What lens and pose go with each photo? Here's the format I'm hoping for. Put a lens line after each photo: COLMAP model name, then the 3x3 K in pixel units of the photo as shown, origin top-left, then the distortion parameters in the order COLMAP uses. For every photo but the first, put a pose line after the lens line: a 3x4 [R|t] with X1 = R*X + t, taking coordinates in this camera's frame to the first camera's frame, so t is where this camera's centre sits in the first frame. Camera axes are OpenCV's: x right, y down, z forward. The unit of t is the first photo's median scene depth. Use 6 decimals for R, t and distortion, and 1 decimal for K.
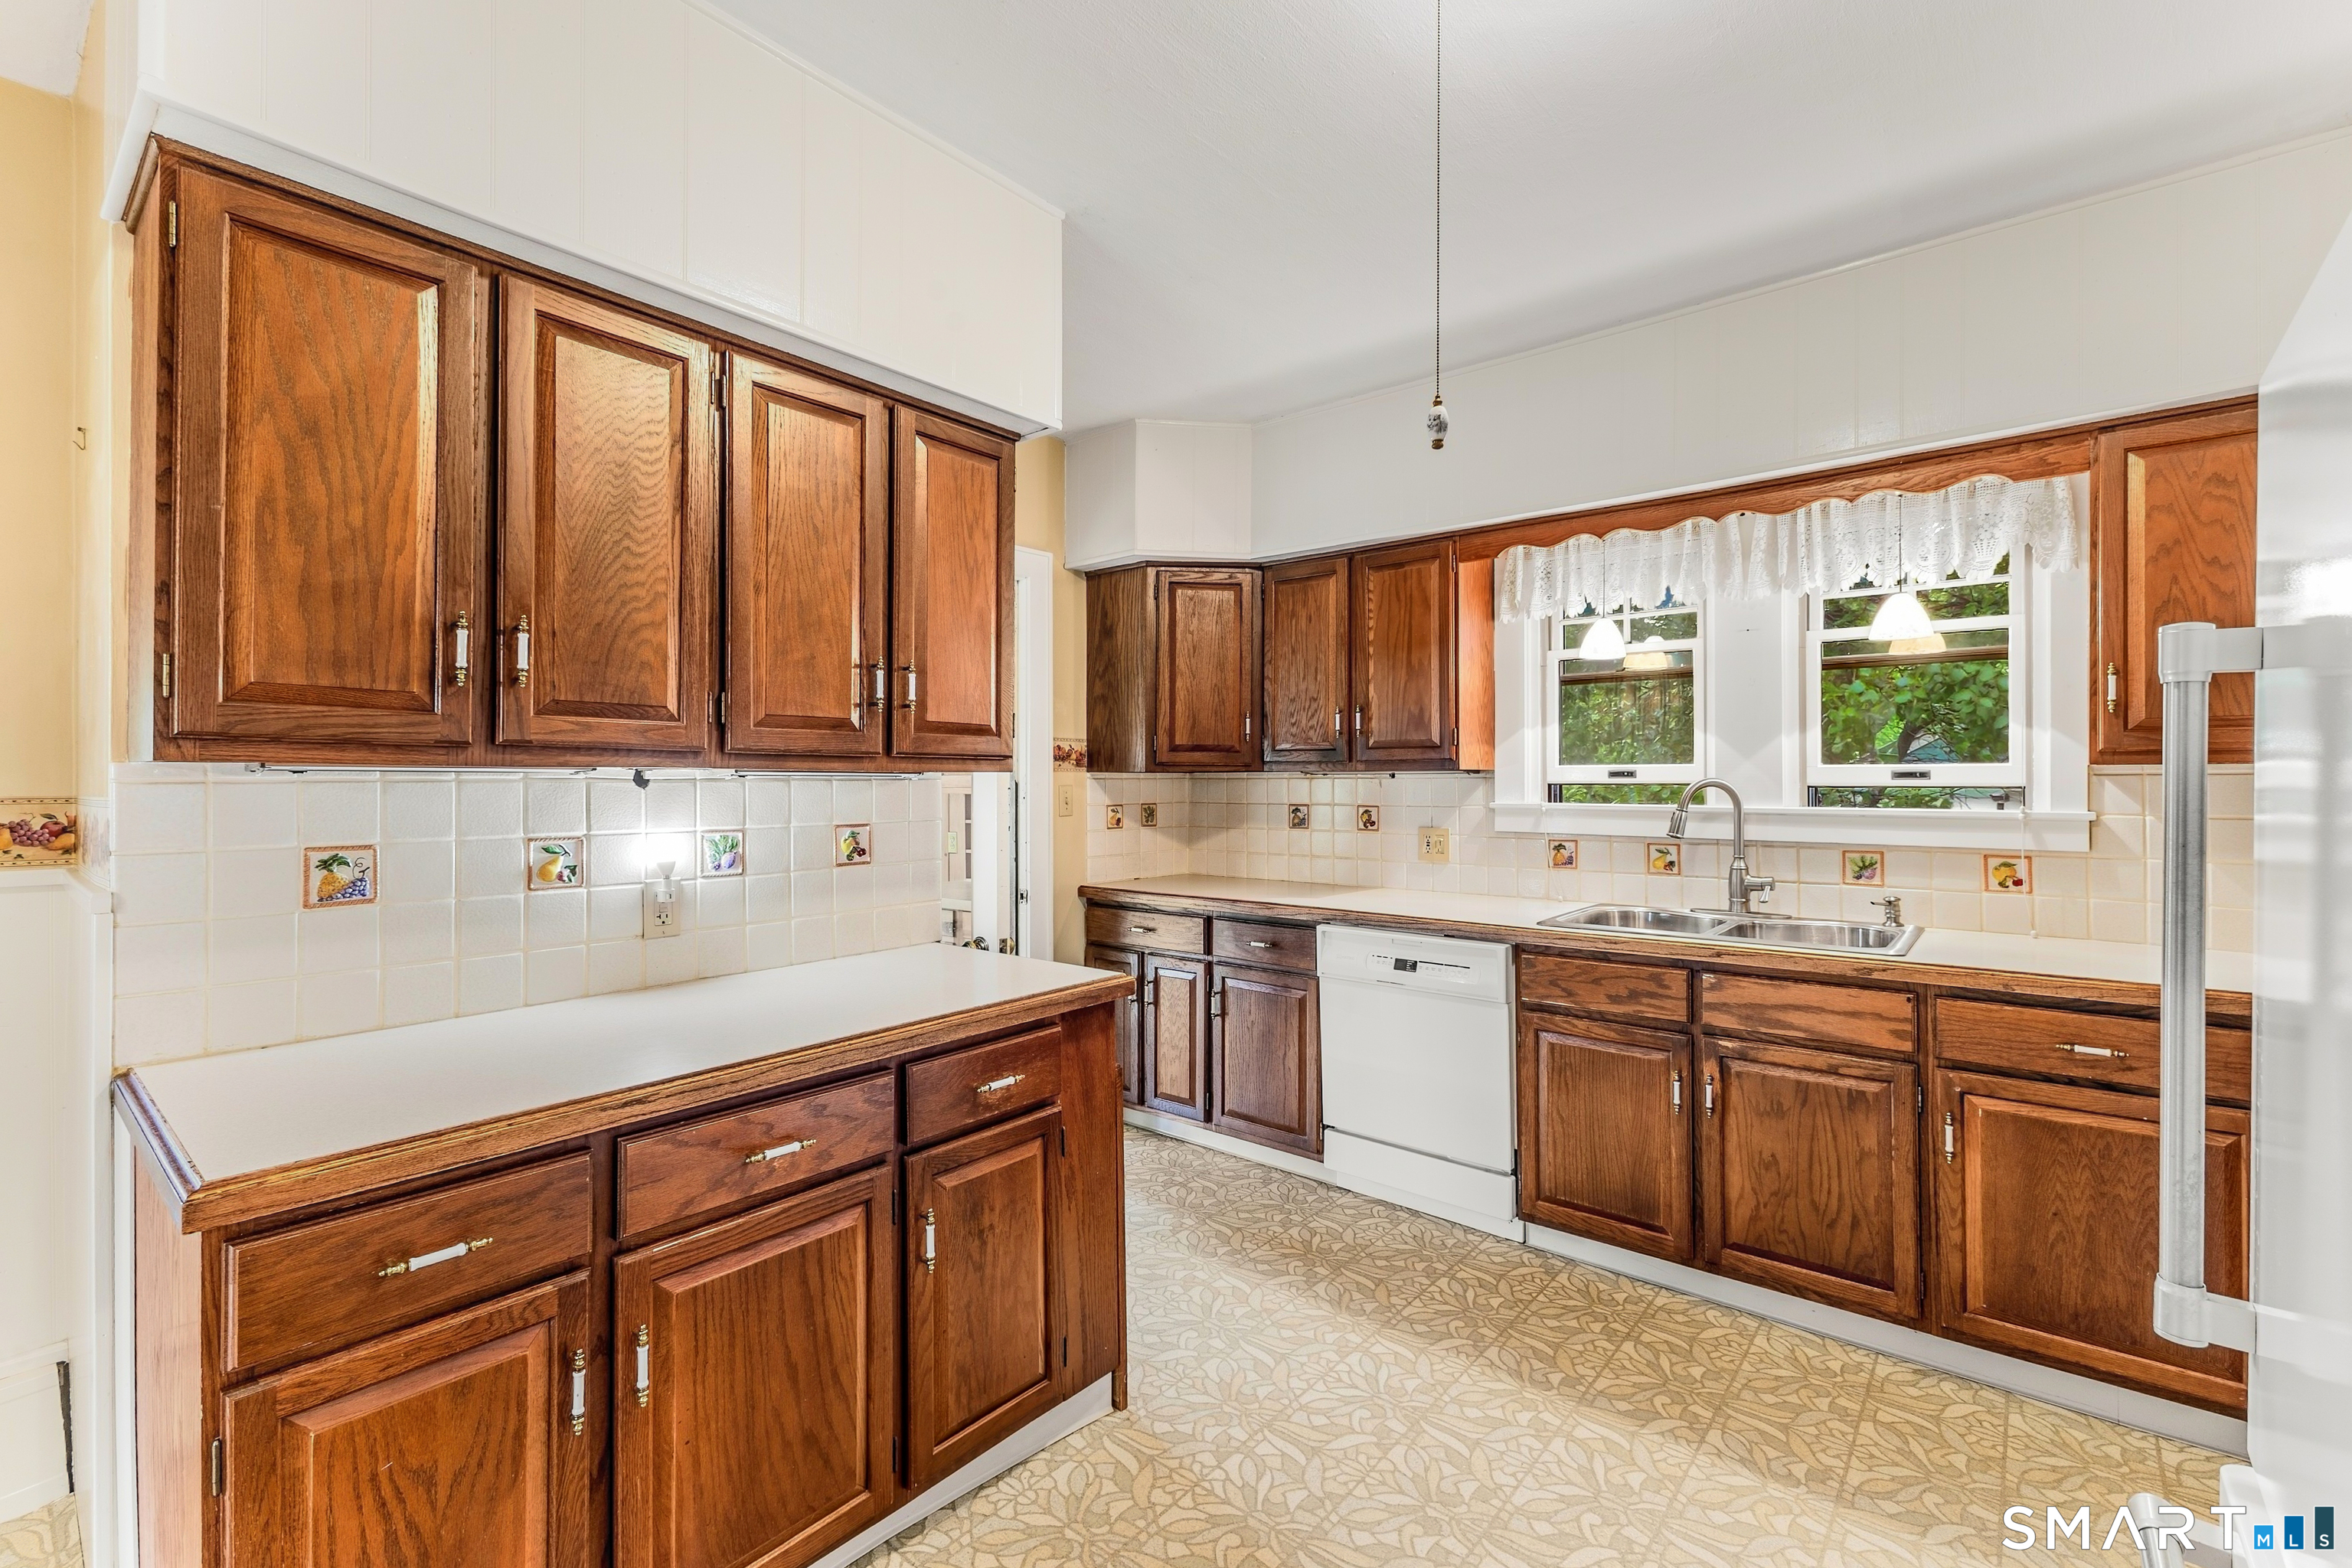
lens RADIAL K [[1030.5, 0, 1174.3], [0, 1030.5, 775.5], [0, 0, 1]] dist [0.008167, -0.000850]
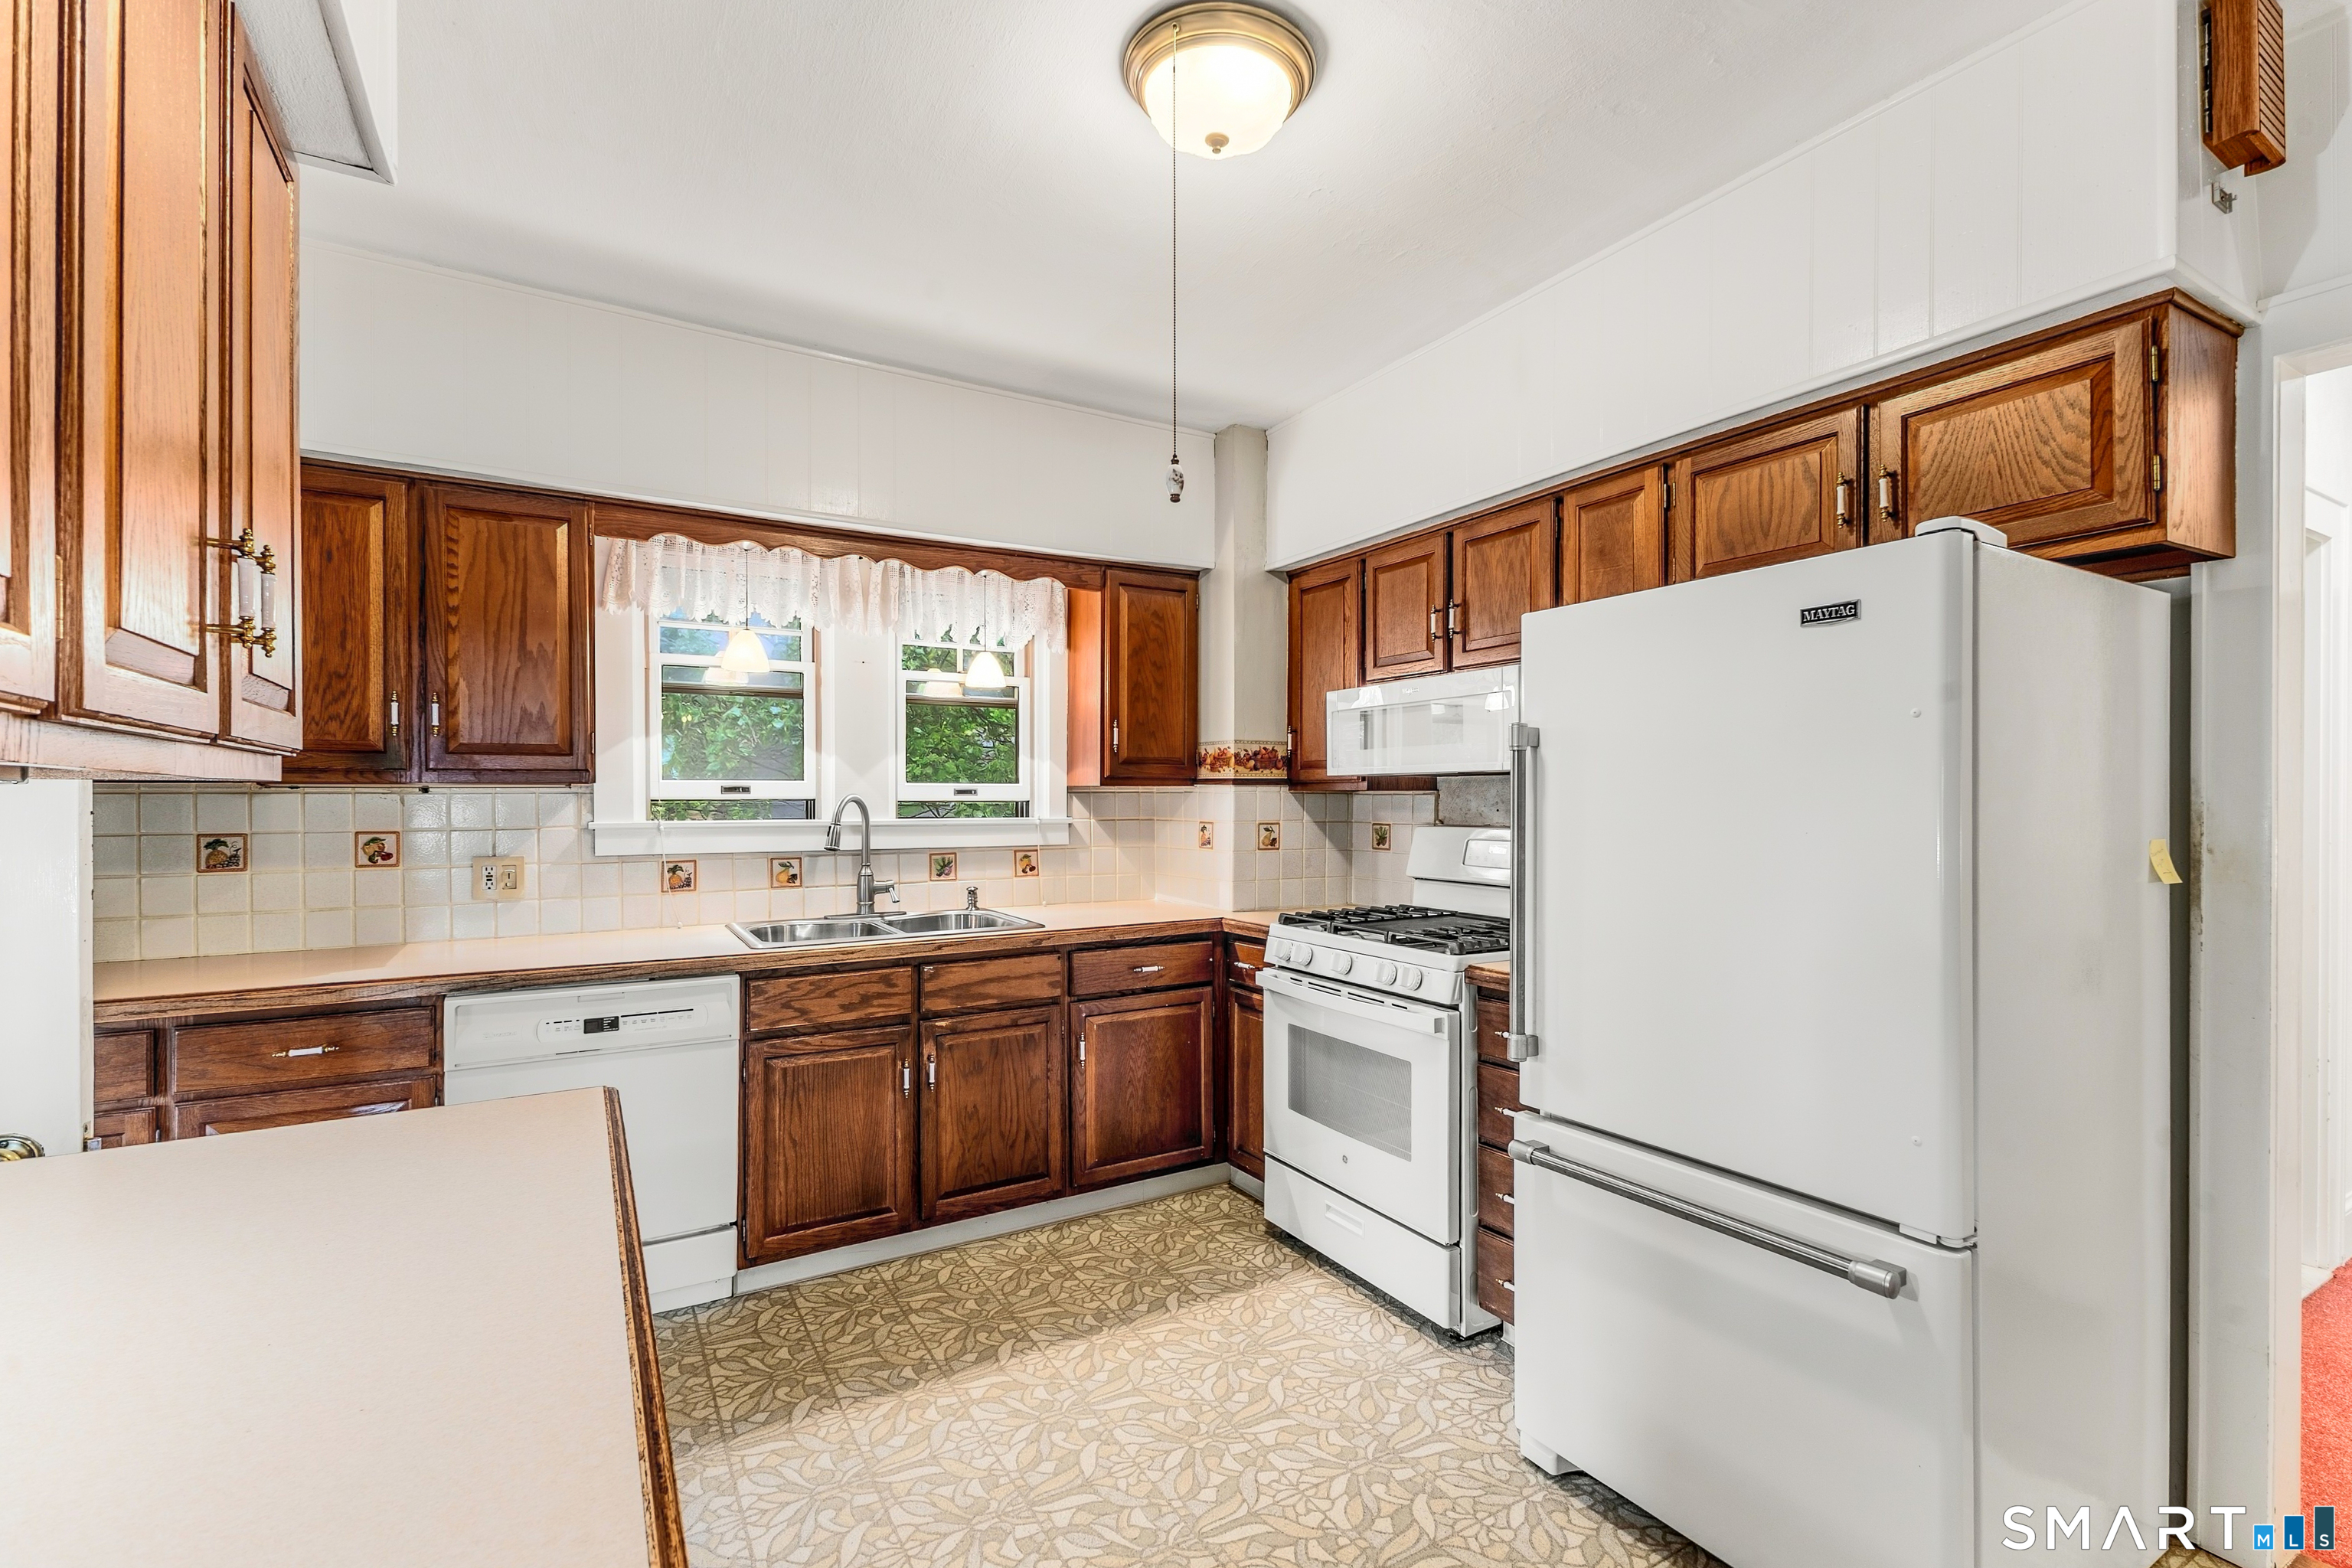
lens RADIAL K [[1030.5, 0, 1179.1], [0, 1030.5, 798.4], [0, 0, 1]] dist [0.008167, -0.000850]
pose [[0.330984, -0.002620, 0.943633, -0.419951], [-0.004023, 0.999983, 0.004188, 0.000940], [-0.943628, -0.005182, 0.330967, 0.328758]]
